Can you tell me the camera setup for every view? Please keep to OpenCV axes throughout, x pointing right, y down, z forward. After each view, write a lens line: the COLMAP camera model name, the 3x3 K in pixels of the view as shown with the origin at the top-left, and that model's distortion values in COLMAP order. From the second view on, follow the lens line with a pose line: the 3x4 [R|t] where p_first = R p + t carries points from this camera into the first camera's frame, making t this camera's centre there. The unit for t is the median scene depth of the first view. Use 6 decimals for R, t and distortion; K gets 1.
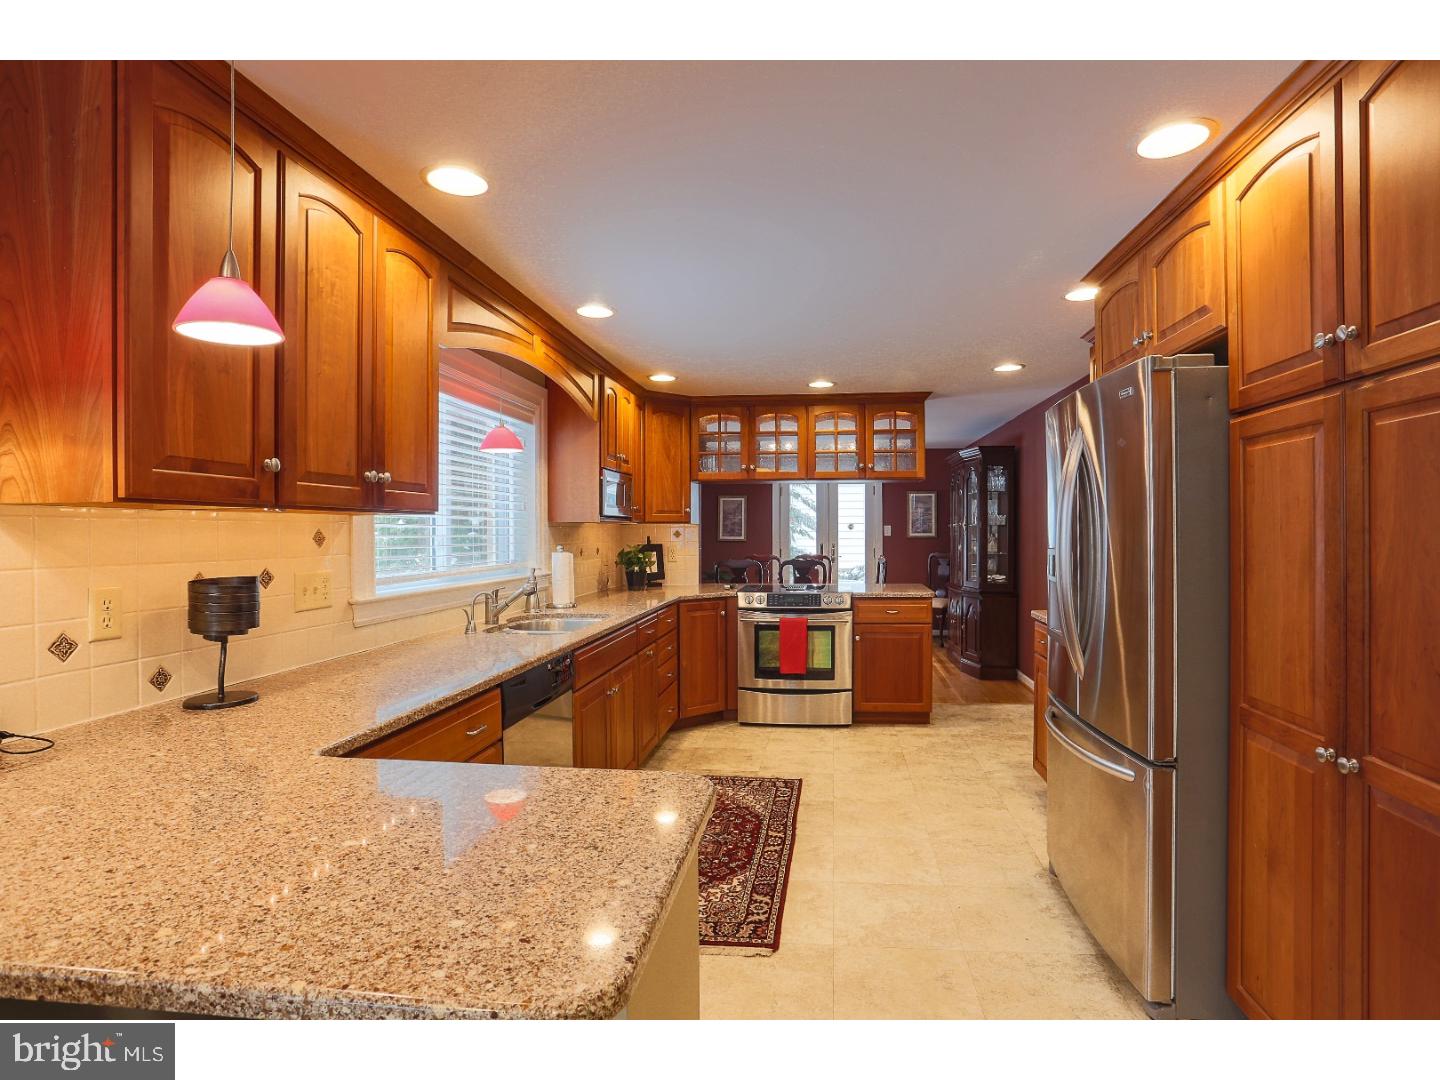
lens RADIAL K [[776.7, 0, 725.9], [0, 776.7, 527.1], [0, 0, 1]] dist [-0.077852, 0.036015]
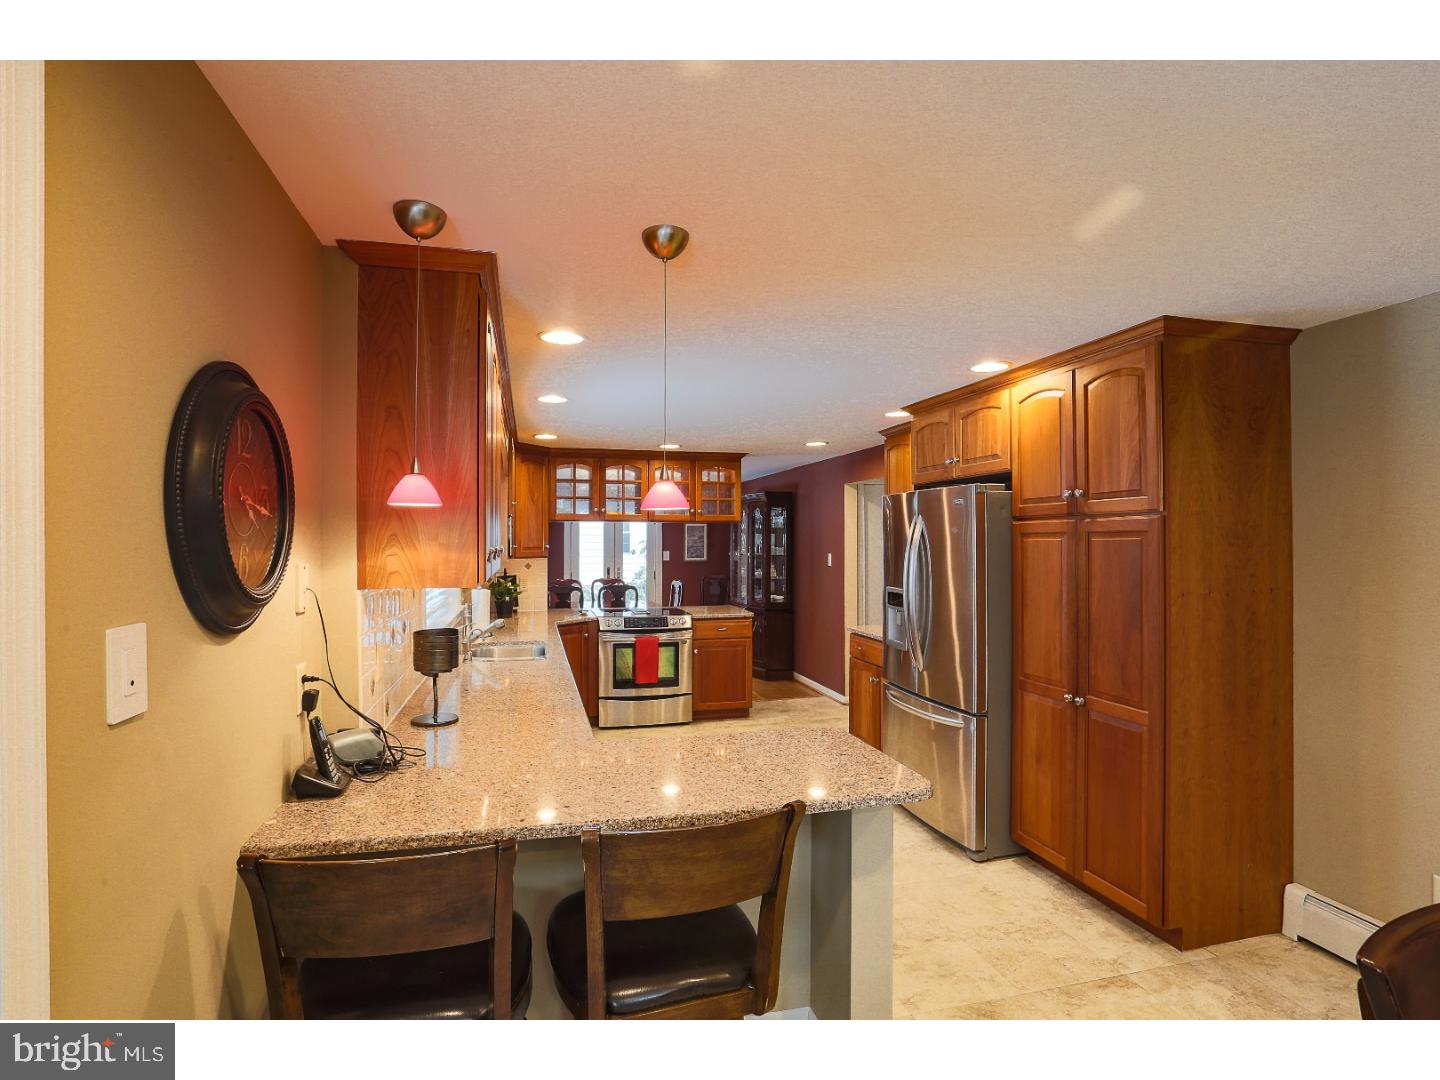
lens RADIAL K [[776.7, 0, 725.9], [0, 776.7, 527.1], [0, 0, 1]] dist [-0.077852, 0.036015]
pose [[0.929924, 0.010813, 0.367593, -0.647563], [-0.005062, 0.999849, -0.016605, -0.093833], [-0.367717, 0.013581, 0.929838, -0.462913]]
